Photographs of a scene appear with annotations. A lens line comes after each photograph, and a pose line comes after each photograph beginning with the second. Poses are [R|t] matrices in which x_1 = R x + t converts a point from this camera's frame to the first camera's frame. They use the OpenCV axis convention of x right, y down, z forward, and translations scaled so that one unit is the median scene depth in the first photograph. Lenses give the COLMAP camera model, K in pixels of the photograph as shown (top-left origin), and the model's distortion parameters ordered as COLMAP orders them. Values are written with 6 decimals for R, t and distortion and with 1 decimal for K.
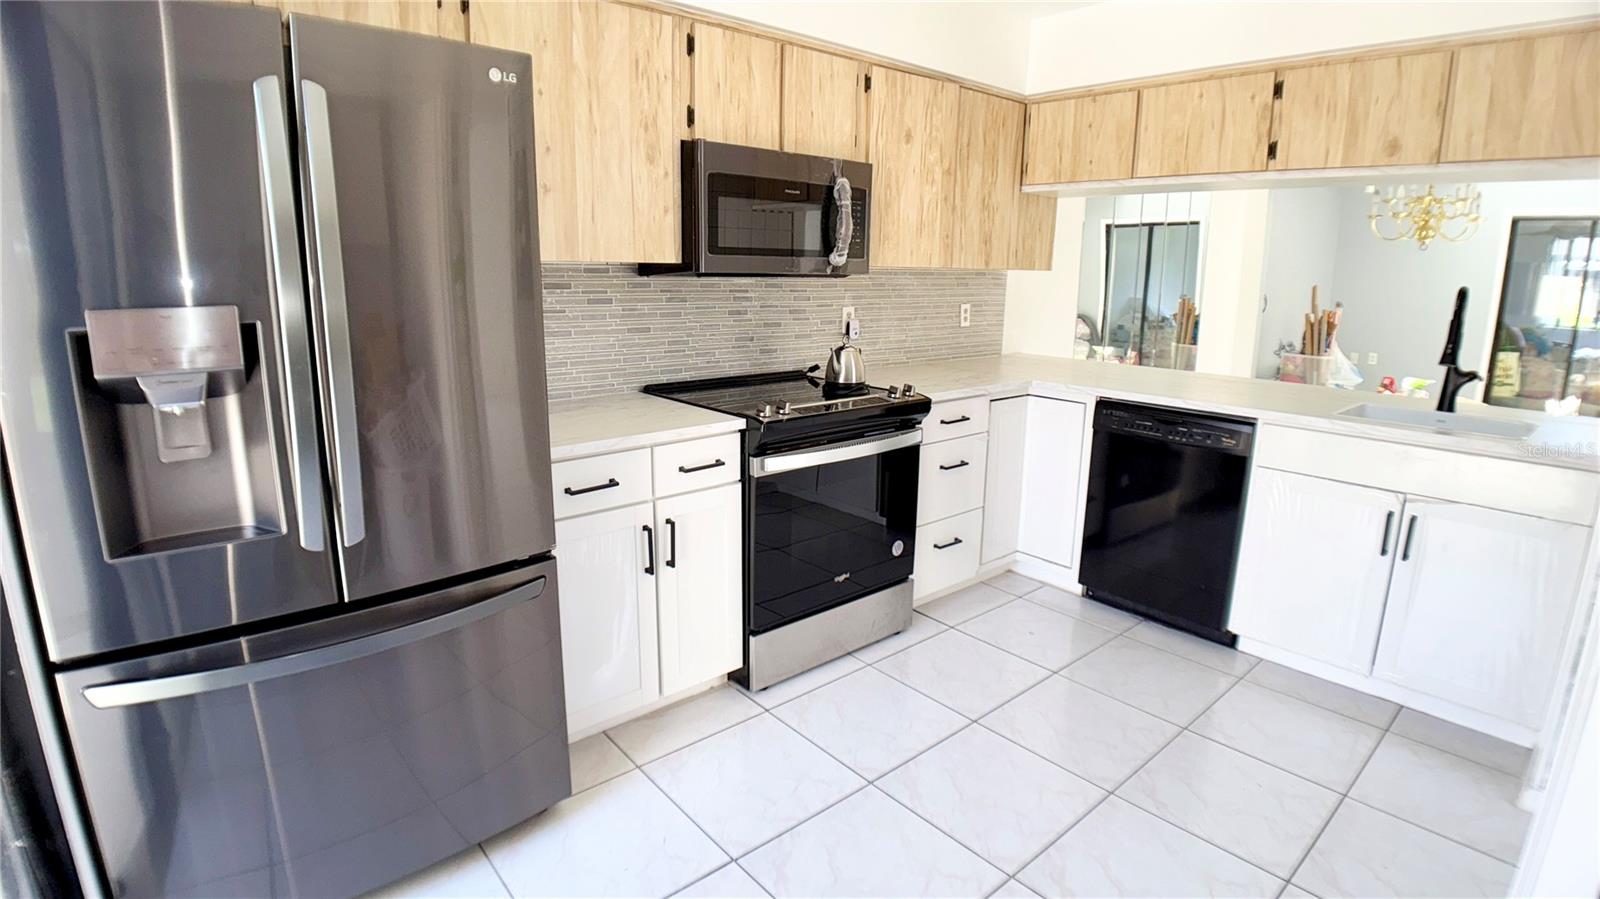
lens RADIAL K [[770.2, 0, 800.0], [0, 770.2, 449.5], [0, 0, 1]] dist [-0.073780, -0.000135]
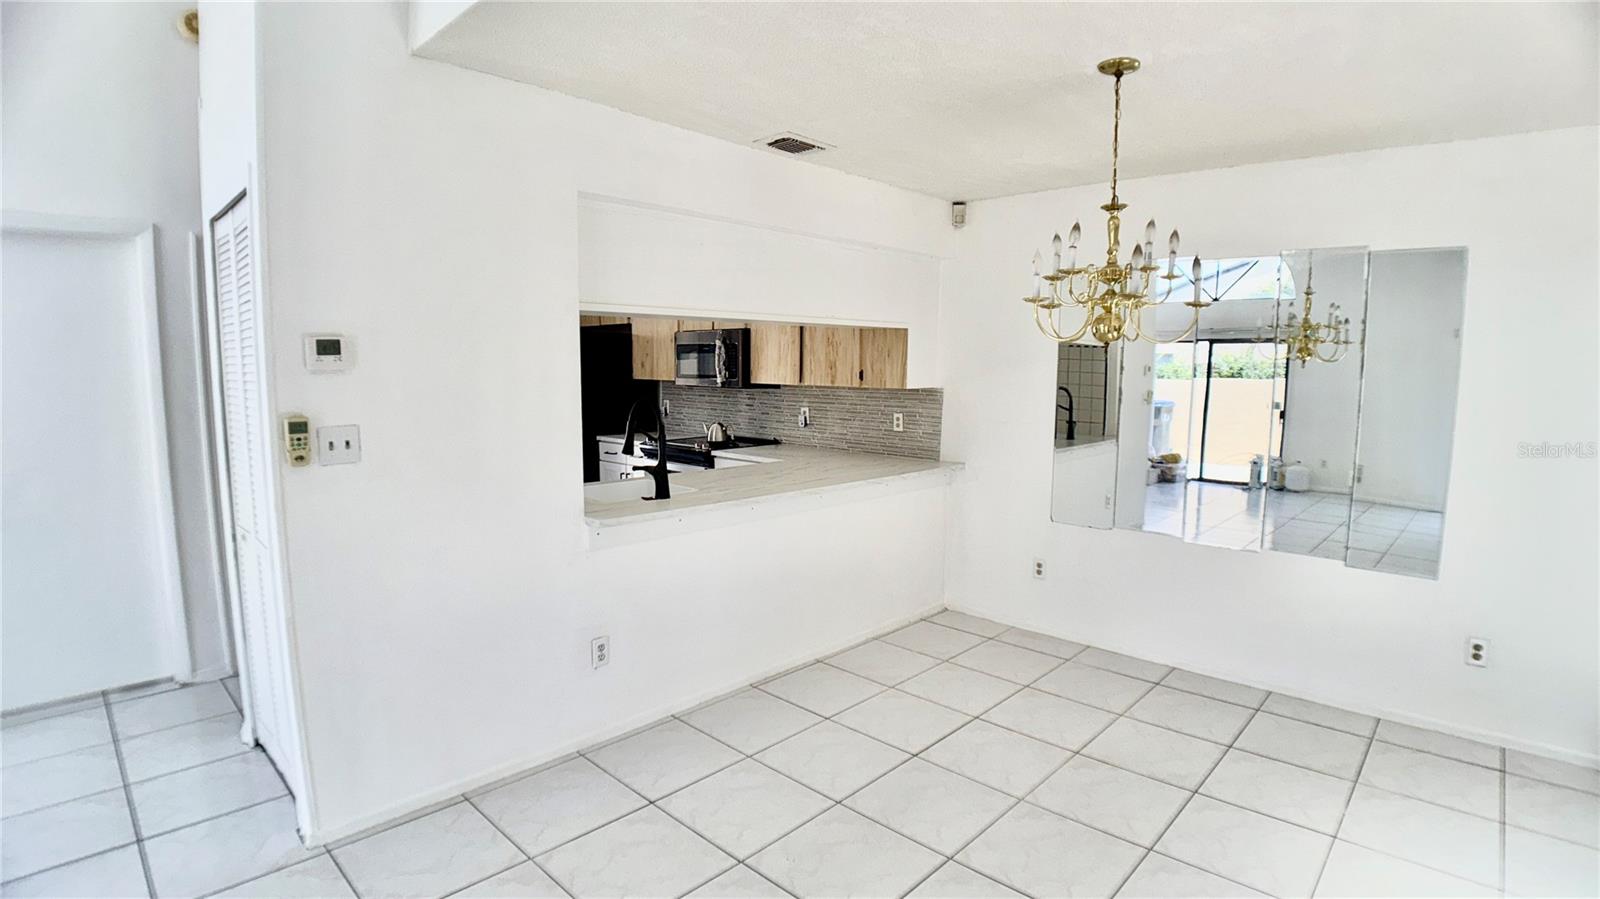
lens RADIAL K [[782.2, 0, 806.7], [0, 782.2, 457.3], [0, 0, 1]] dist [-0.038514, -0.000095]
pose [[0.103809, 0.109821, -0.988516, 1.967410], [-0.231627, 0.969227, 0.083354, -0.255287], [0.967250, 0.220314, 0.126052, 0.937122]]
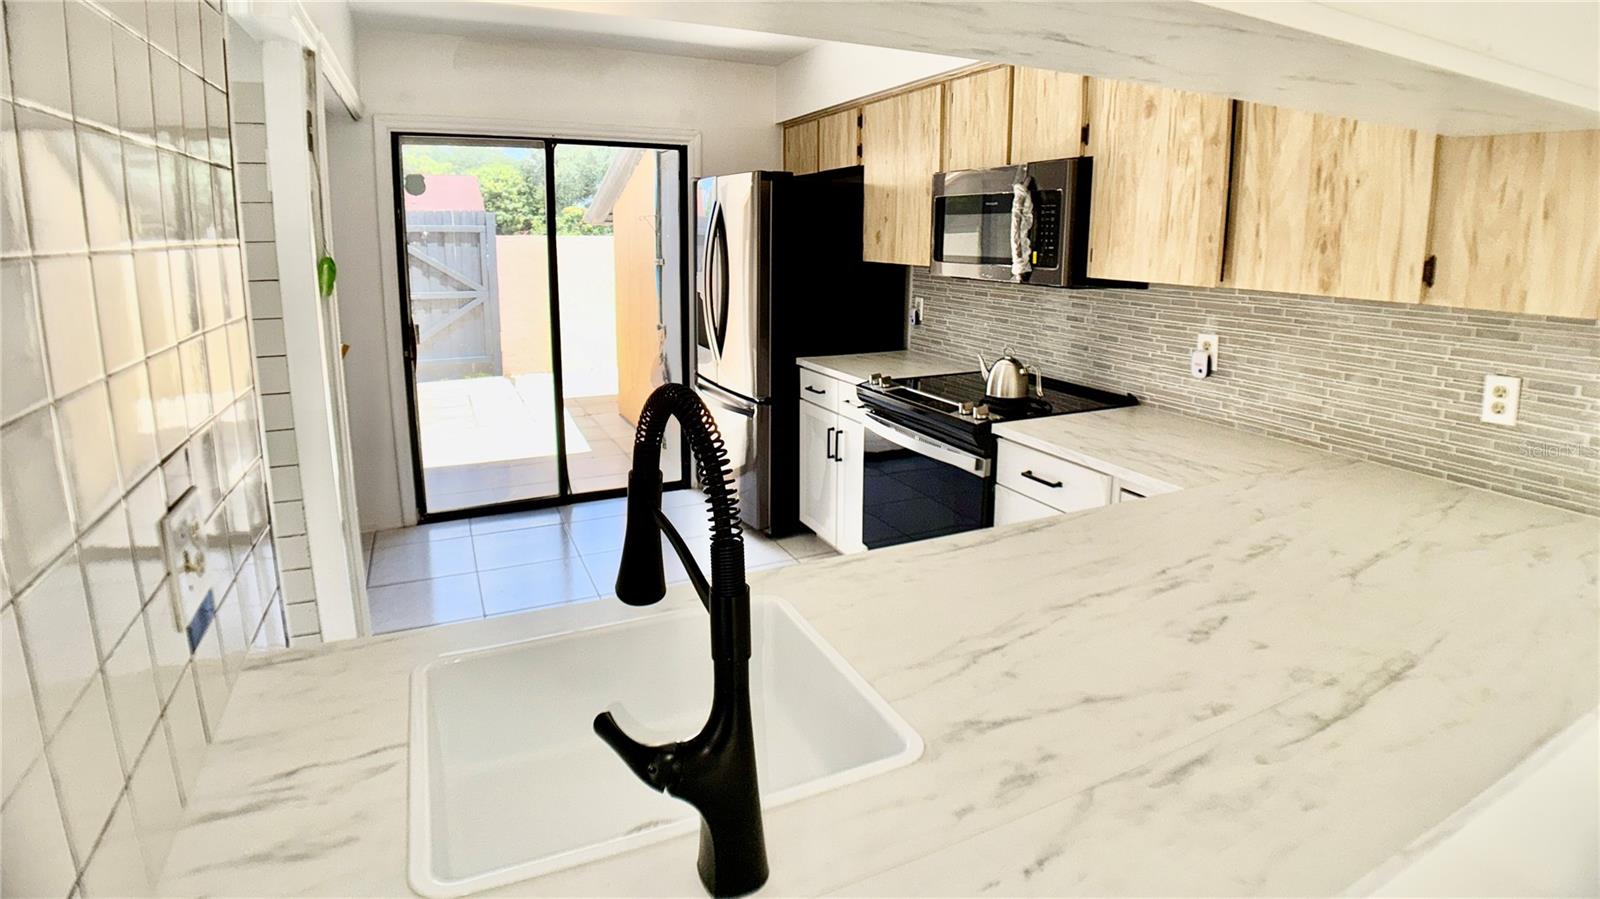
lens RADIAL K [[787.4, 0, 792.4], [0, 787.4, 381.2], [0, 0, 1]] dist [-0.079607, 0.000895]
pose [[-0.267324, 0.165451, -0.949296, 0.997680], [-0.223165, 0.947736, 0.228023, -0.254609], [0.937409, 0.272806, -0.216430, 0.916433]]
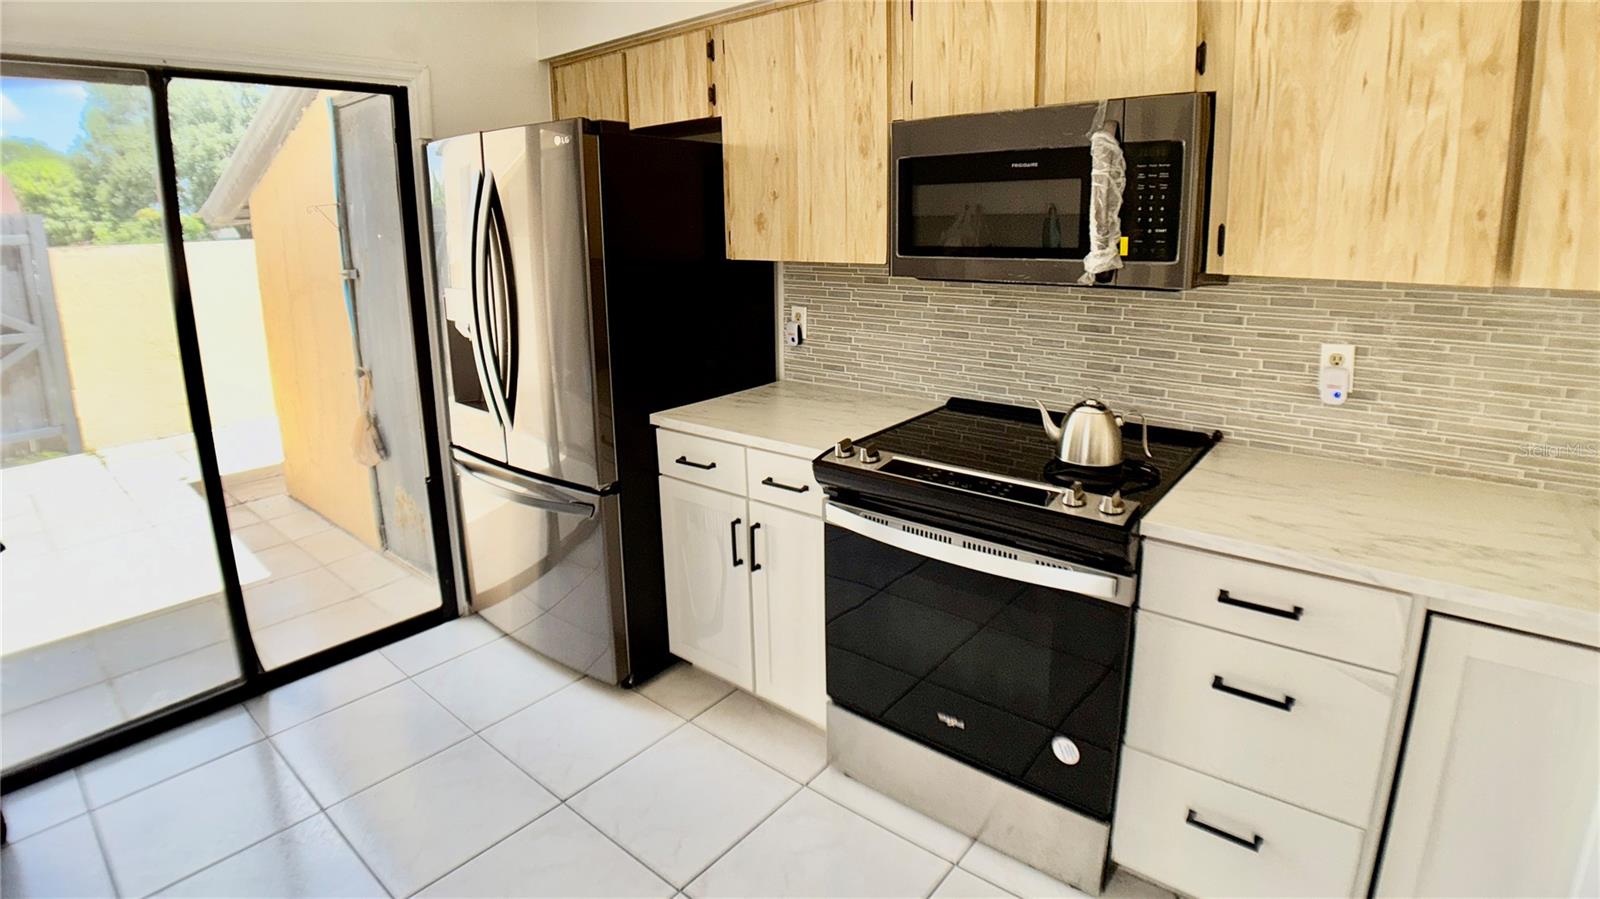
lens RADIAL K [[787.4, 0, 792.4], [0, 787.4, 381.2], [0, 0, 1]] dist [-0.079607, 0.000895]
pose [[0.168280, 0.182638, -0.968672, 0.589118], [-0.202389, 0.968152, 0.147381, -0.184693], [0.964739, 0.171247, 0.199885, 0.607468]]
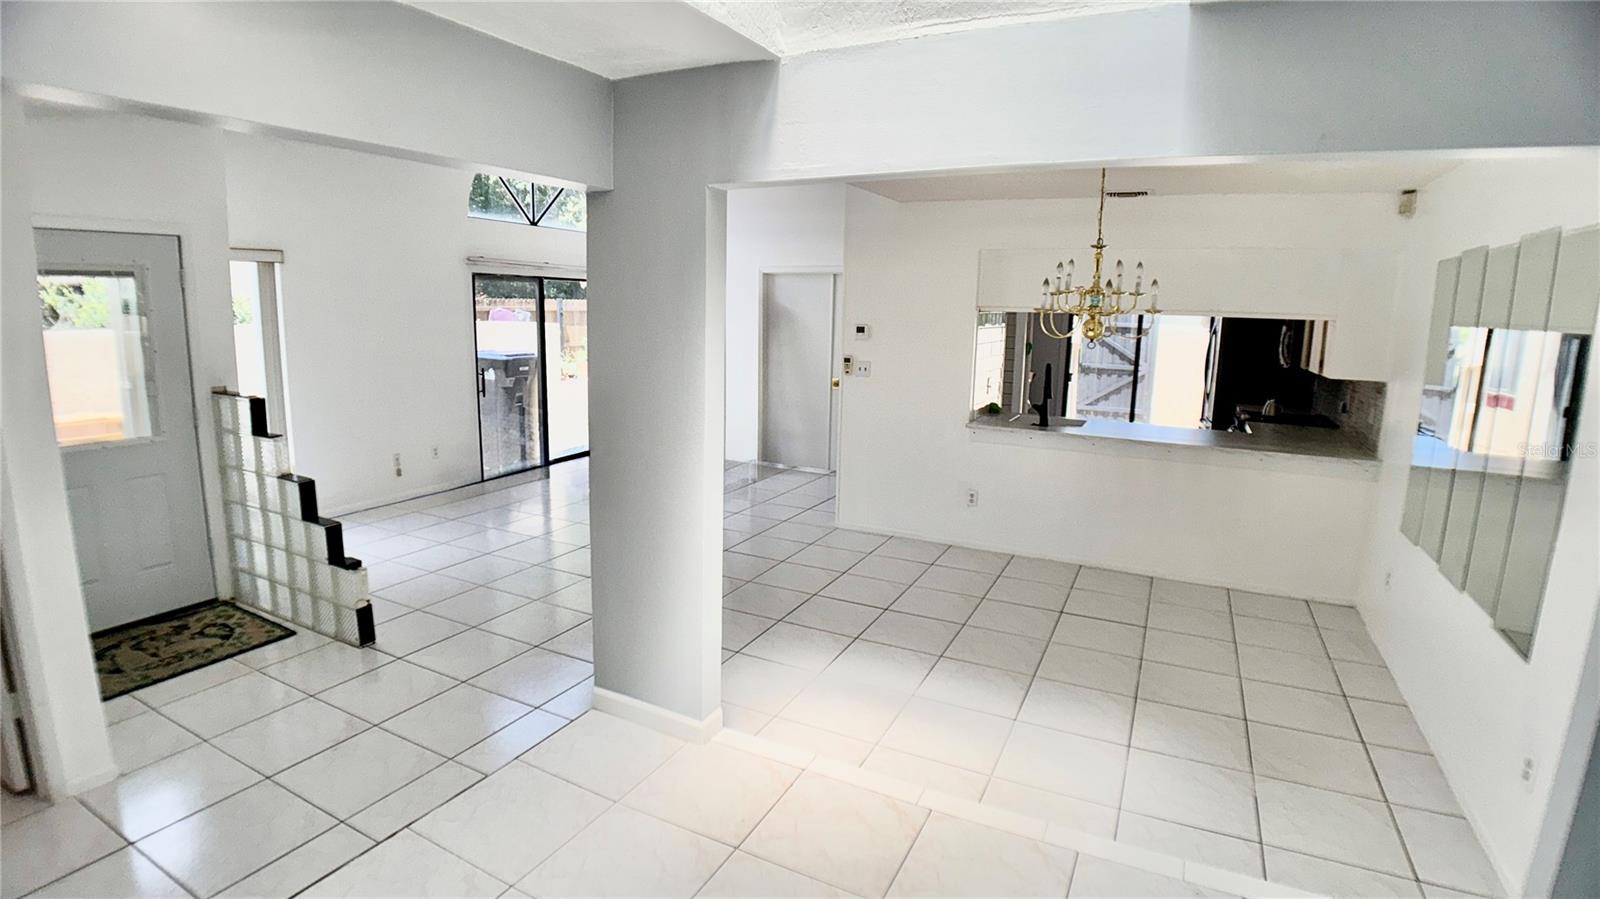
lens RADIAL K [[770.2, 0, 800.0], [0, 770.2, 449.5], [0, 0, 1]] dist [-0.073780, -0.000135]
pose [[-0.923558, 0.042956, -0.381046, 2.038439], [-0.112981, 0.919112, 0.377450, -0.625856], [0.366437, 0.391647, -0.844000, 2.255130]]
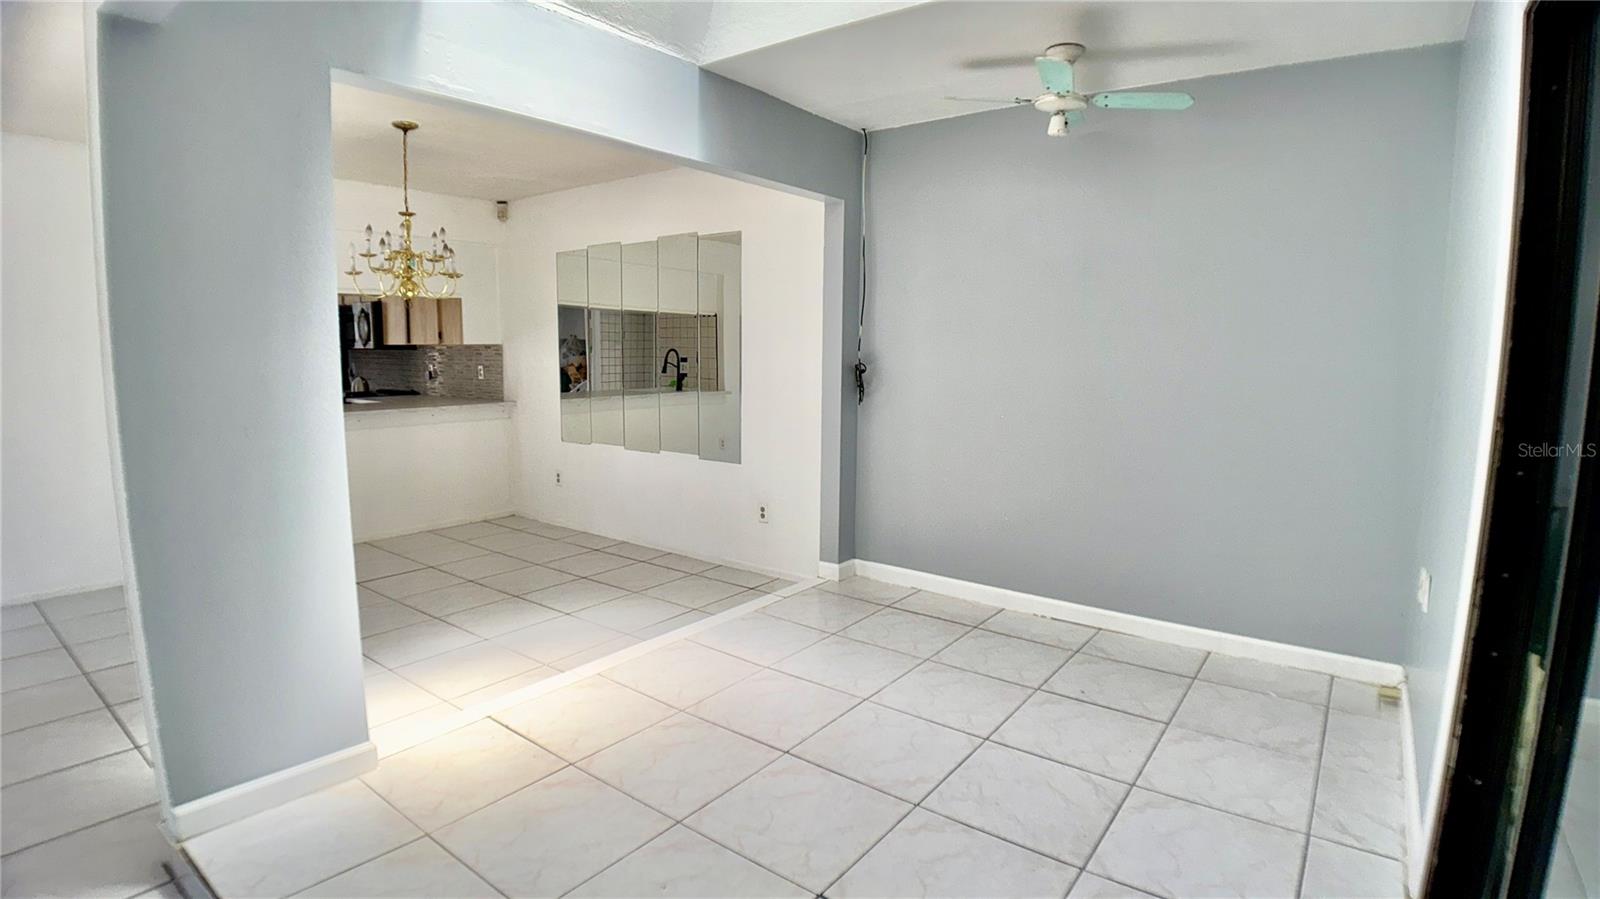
lens RADIAL K [[770.2, 0, 800.0], [0, 770.2, 449.5], [0, 0, 1]] dist [-0.073780, -0.000135]
pose [[0.209922, 0.120489, -0.970266, 2.568995], [-0.222128, 0.972305, 0.072683, -0.376522], [0.952151, 0.200265, 0.230872, 1.733220]]
